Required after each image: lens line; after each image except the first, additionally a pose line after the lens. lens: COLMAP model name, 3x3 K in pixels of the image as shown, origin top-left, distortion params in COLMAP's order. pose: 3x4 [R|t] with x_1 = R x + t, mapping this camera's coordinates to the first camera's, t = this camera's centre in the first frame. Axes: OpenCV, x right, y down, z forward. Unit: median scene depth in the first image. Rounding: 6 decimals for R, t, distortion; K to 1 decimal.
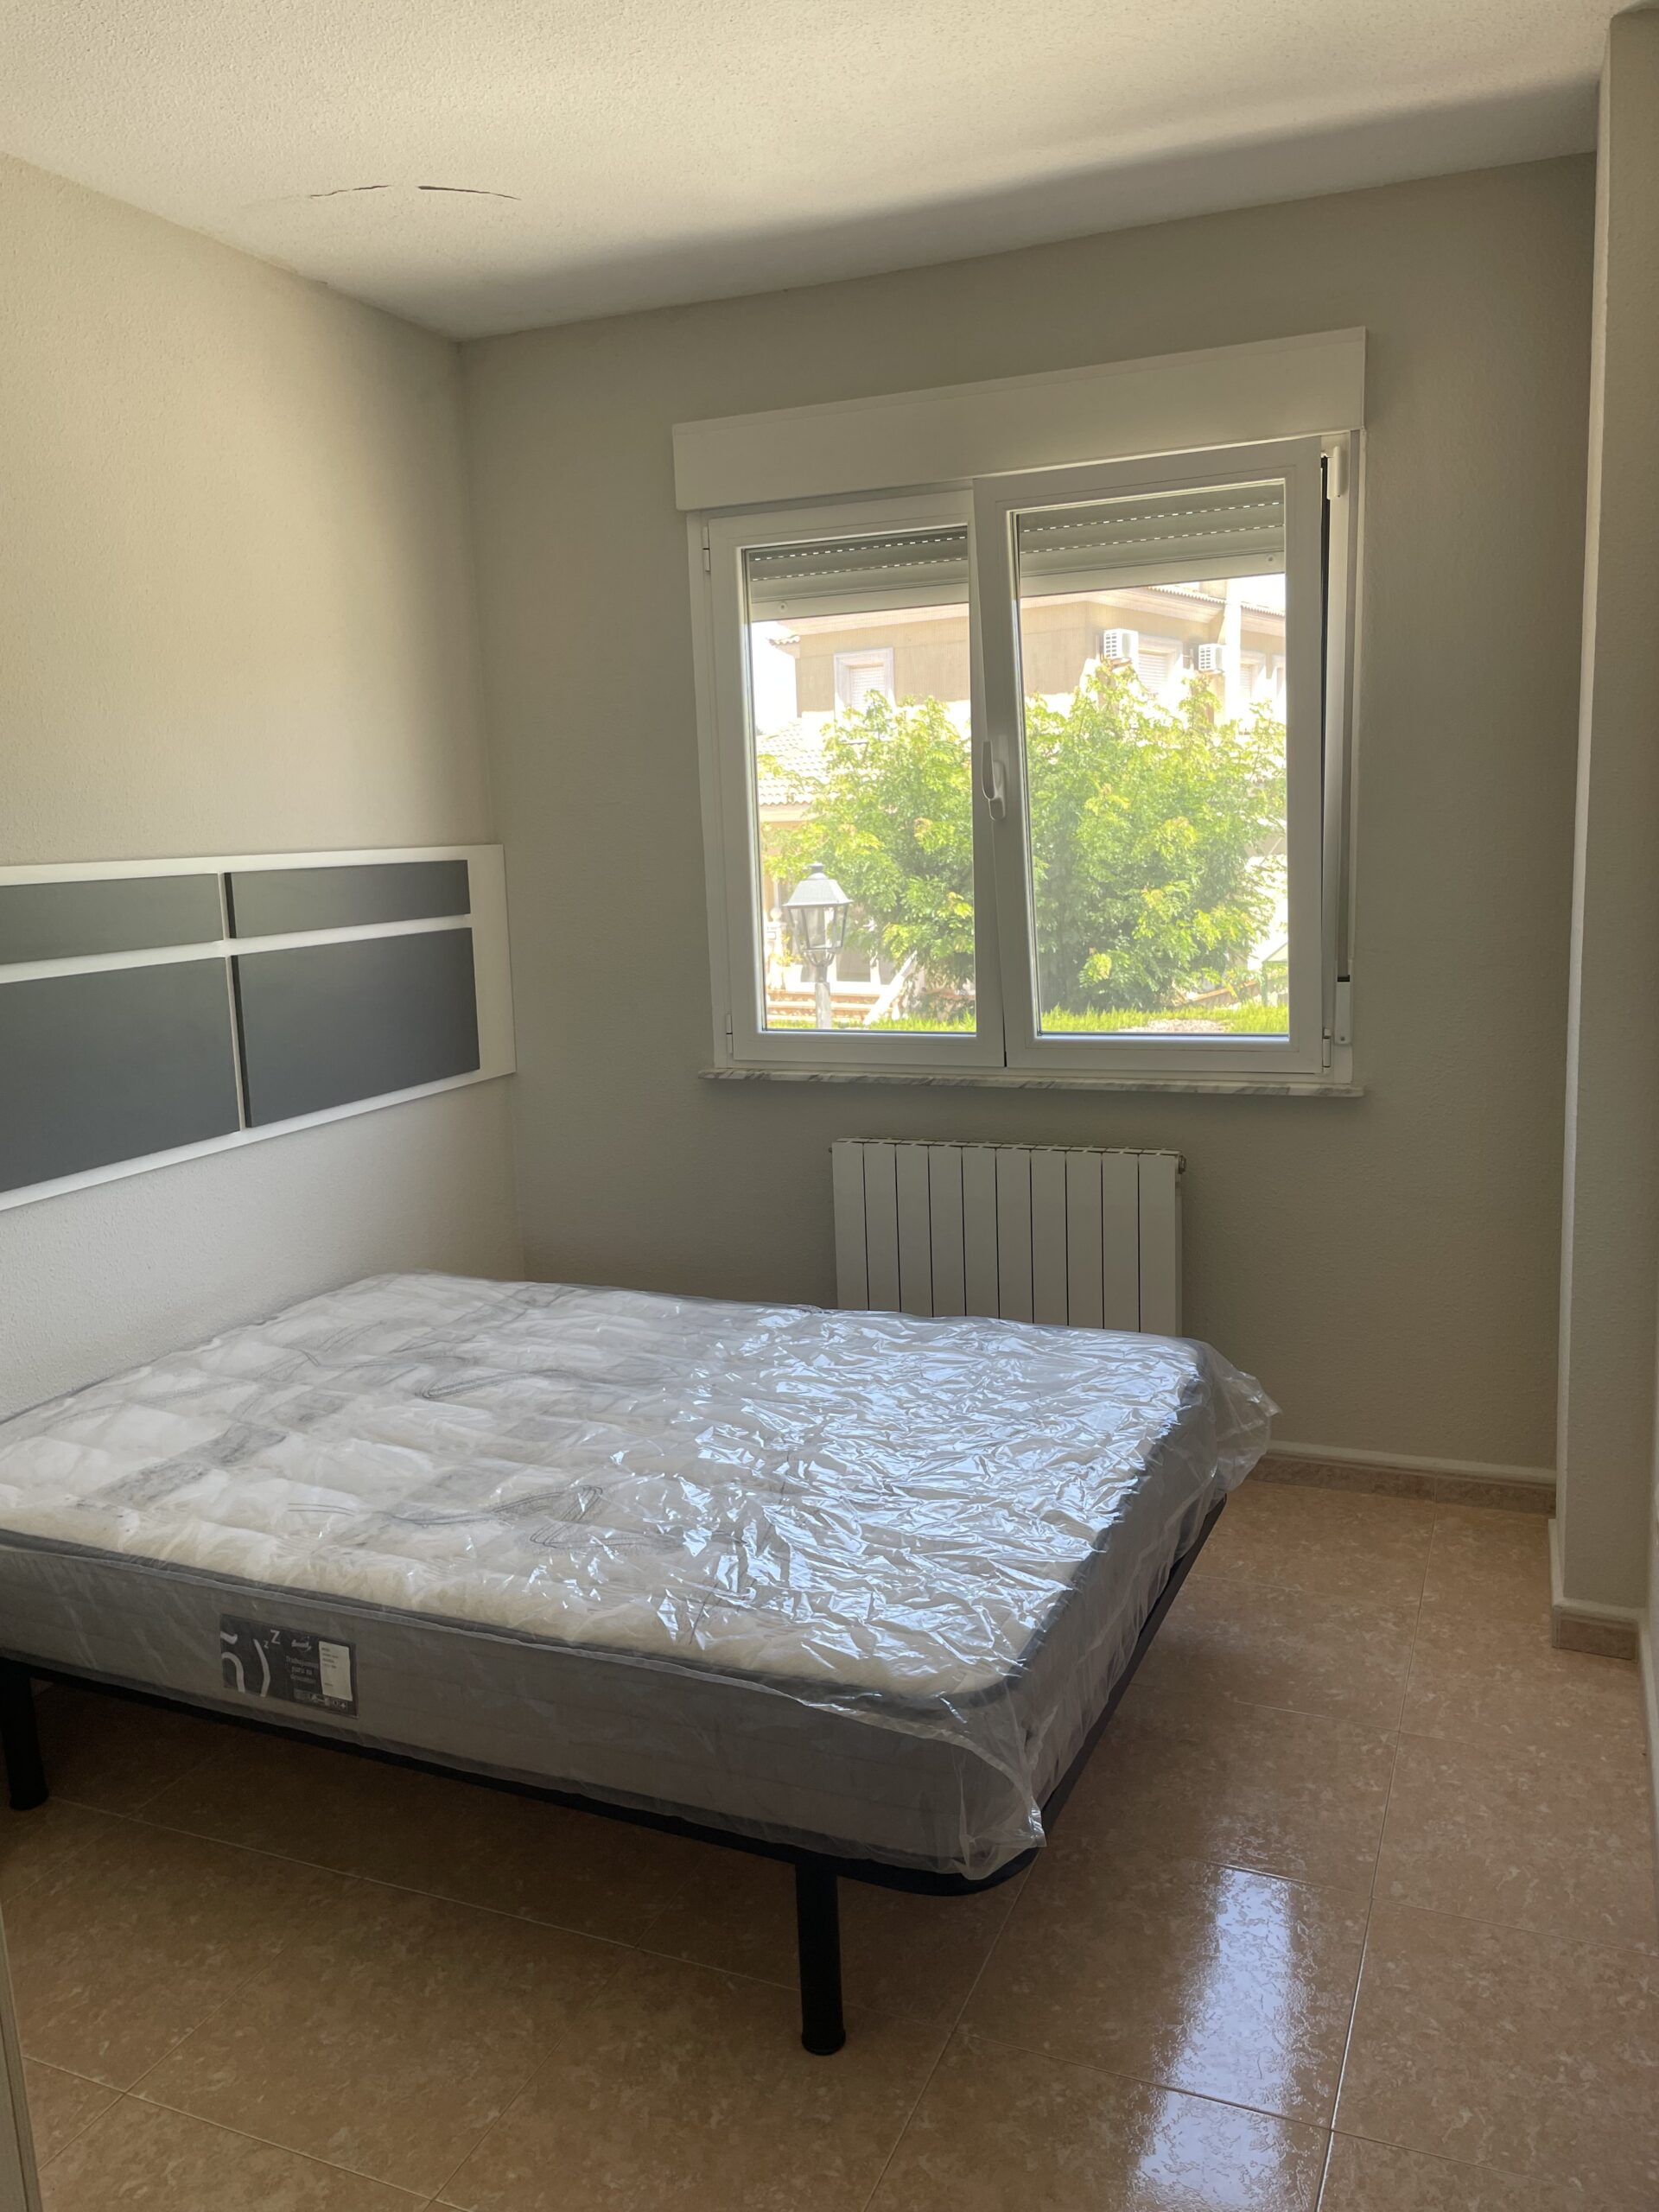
lens RADIAL K [[1708.5, 0, 827.0], [0, 1708.5, 1107.4], [0, 0, 1]] dist [0.076995, -0.099562]
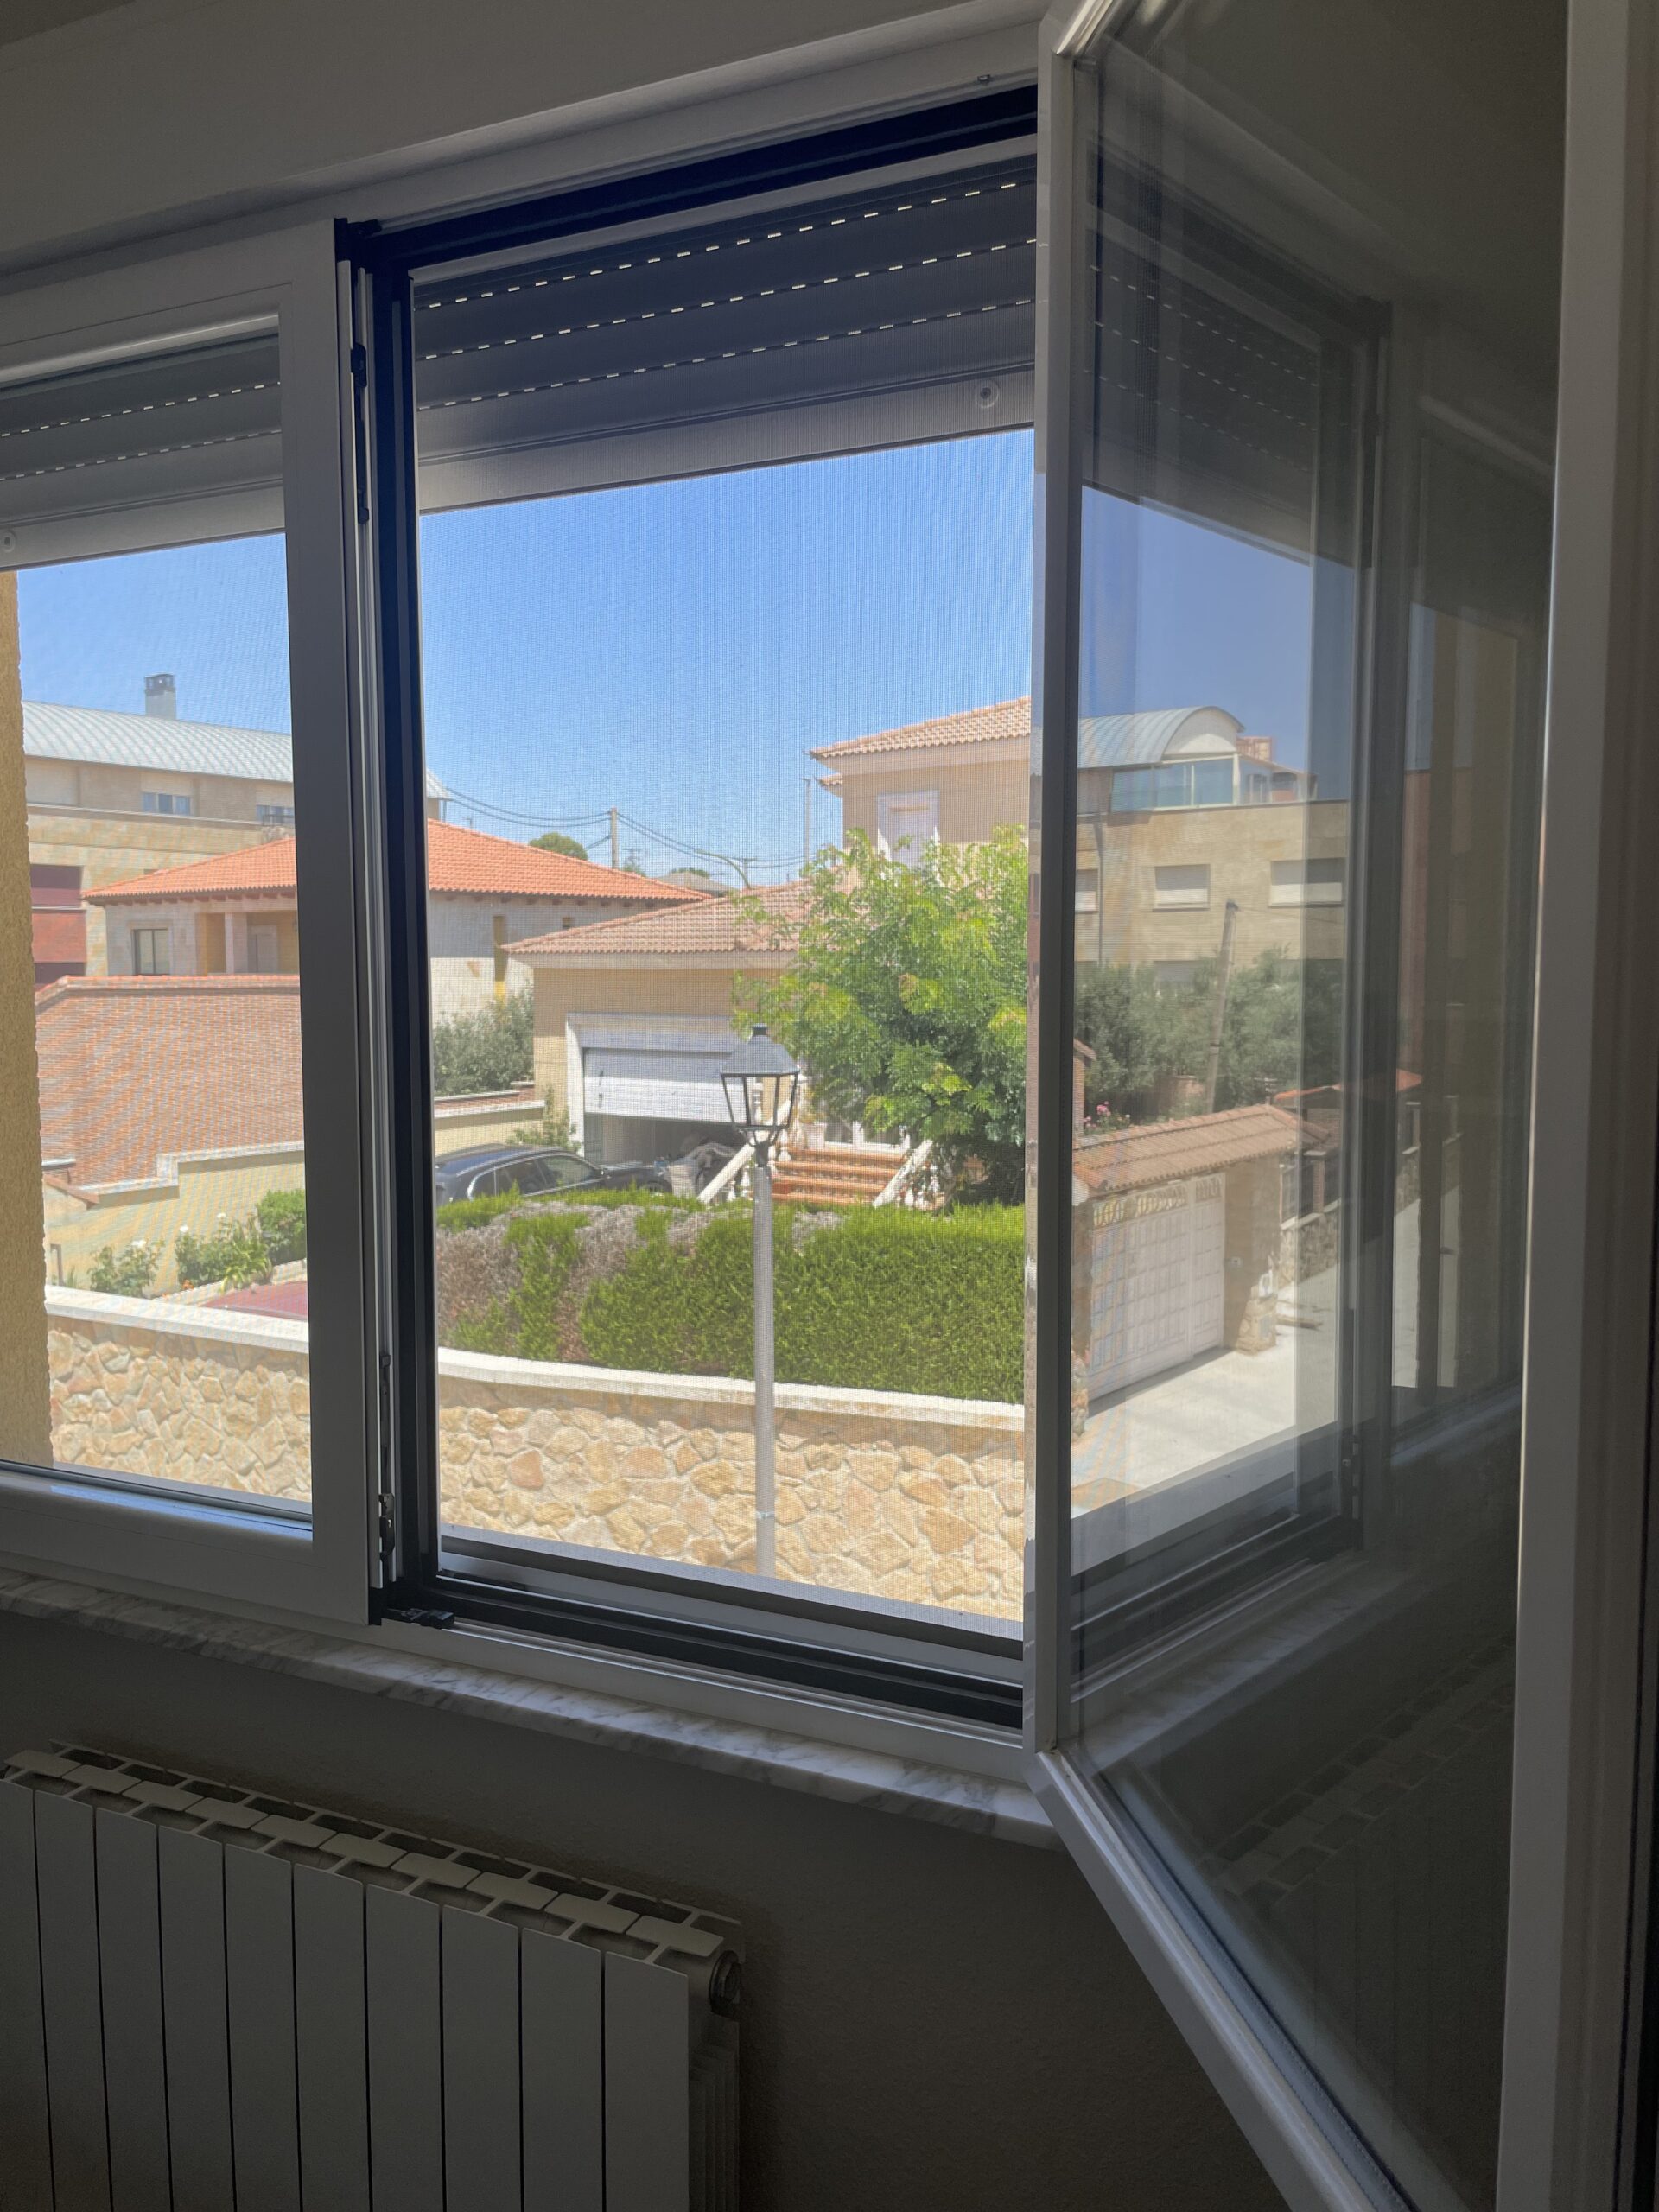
lens RADIAL K [[1708.5, 0, 833.9], [0, 1708.5, 1106.2], [0, 0, 1]] dist [0.076995, -0.099562]
pose [[0.998054, 0.038990, -0.048661, 0.058579], [-0.042922, 0.995661, -0.082566, -0.029560], [0.045230, 0.084494, 0.995397, 0.145205]]
